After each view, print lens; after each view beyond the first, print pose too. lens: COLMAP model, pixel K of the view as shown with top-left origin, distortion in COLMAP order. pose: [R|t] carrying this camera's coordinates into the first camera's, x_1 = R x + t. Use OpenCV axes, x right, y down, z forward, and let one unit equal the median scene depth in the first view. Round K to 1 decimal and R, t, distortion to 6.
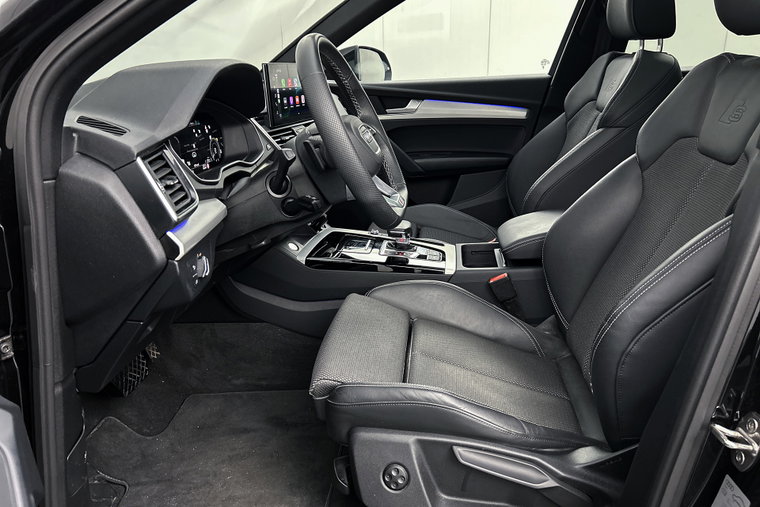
lens RADIAL K [[581.9, 0, 378.0], [0, 581.9, 255.1], [0, 0, 1]] dist [0.060290, -0.078786]
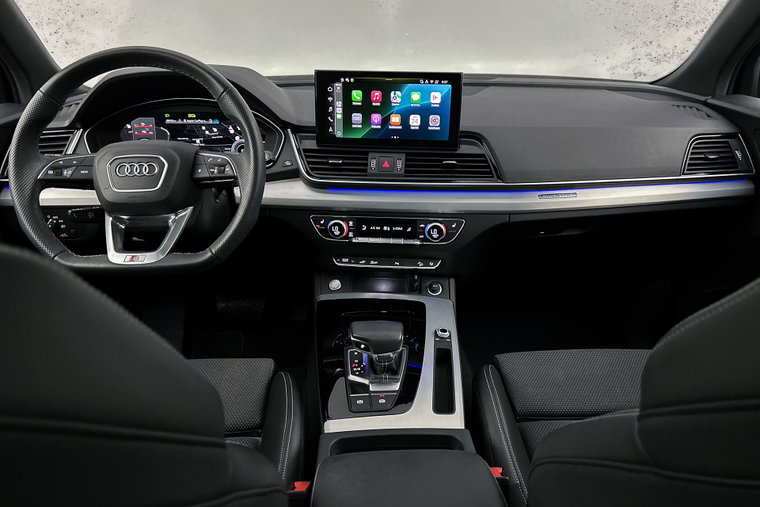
lens RADIAL K [[581.9, 0, 383.0], [0, 581.9, 258.4], [0, 0, 1]] dist [0.060290, -0.078786]
pose [[0.168047, 0.382856, -0.908395, 0.602889], [-0.314439, 0.894182, 0.318696, -0.330283], [0.934285, 0.232079, 0.270650, 0.794440]]
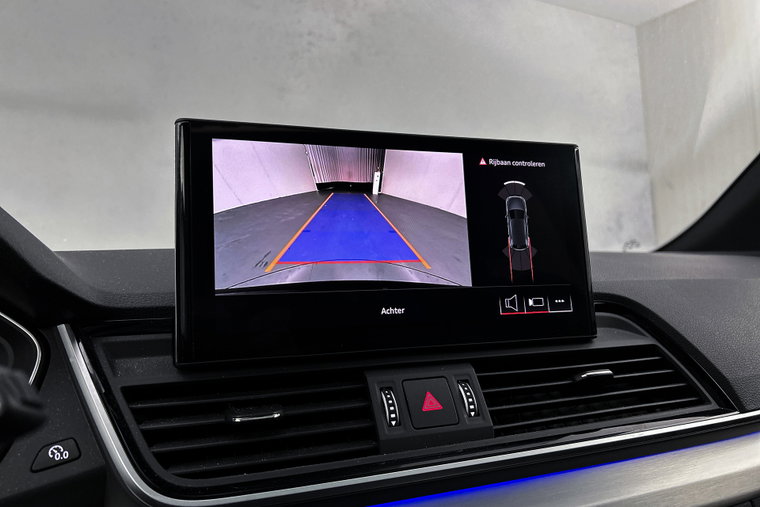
lens RADIAL K [[581.9, 0, 378.6], [0, 581.9, 256.0], [0, 0, 1]] dist [0.060290, -0.078786]
pose [[0.569523, -0.080834, -0.817991, 0.055244], [-0.218893, 0.944303, -0.245719, -0.194372], [0.792294, 0.318996, 0.520108, 0.819865]]
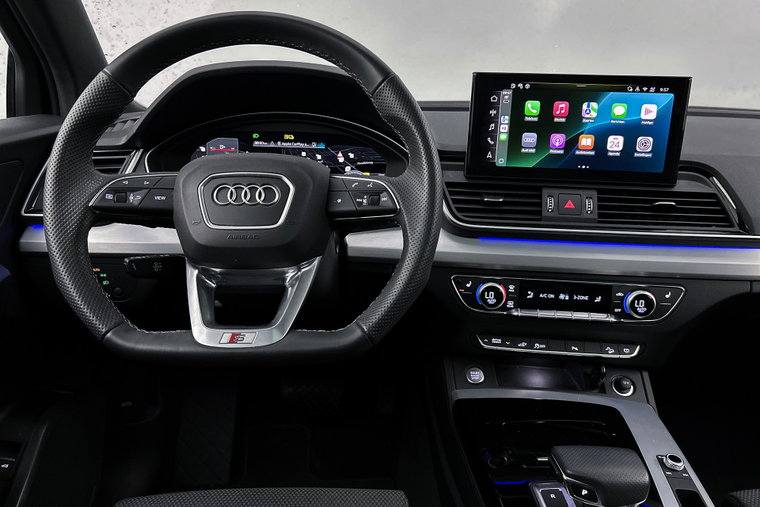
lens RADIAL K [[581.9, 0, 374.5], [0, 581.9, 252.2], [0, 0, 1]] dist [0.060290, -0.078786]
pose [[0.142472, 0.273330, -0.951311, 0.361500], [-0.332141, 0.918589, 0.214186, -0.216051], [0.932407, 0.285454, 0.221658, 0.705735]]
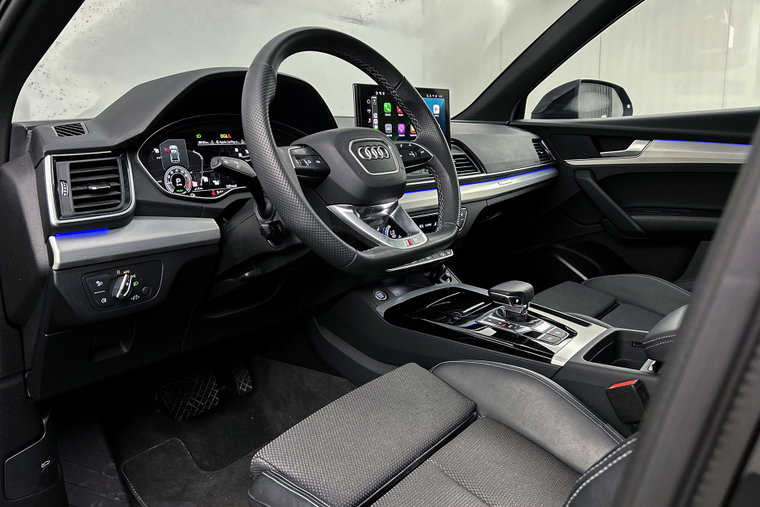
lens RADIAL K [[581.9, 0, 382.7], [0, 581.9, 255.5], [0, 0, 1]] dist [0.060290, -0.078786]
pose [[0.841403, 0.101012, -0.530883, 0.289628], [-0.156458, 0.985836, -0.060396, -0.020450], [0.517263, 0.133878, 0.845290, 0.265040]]
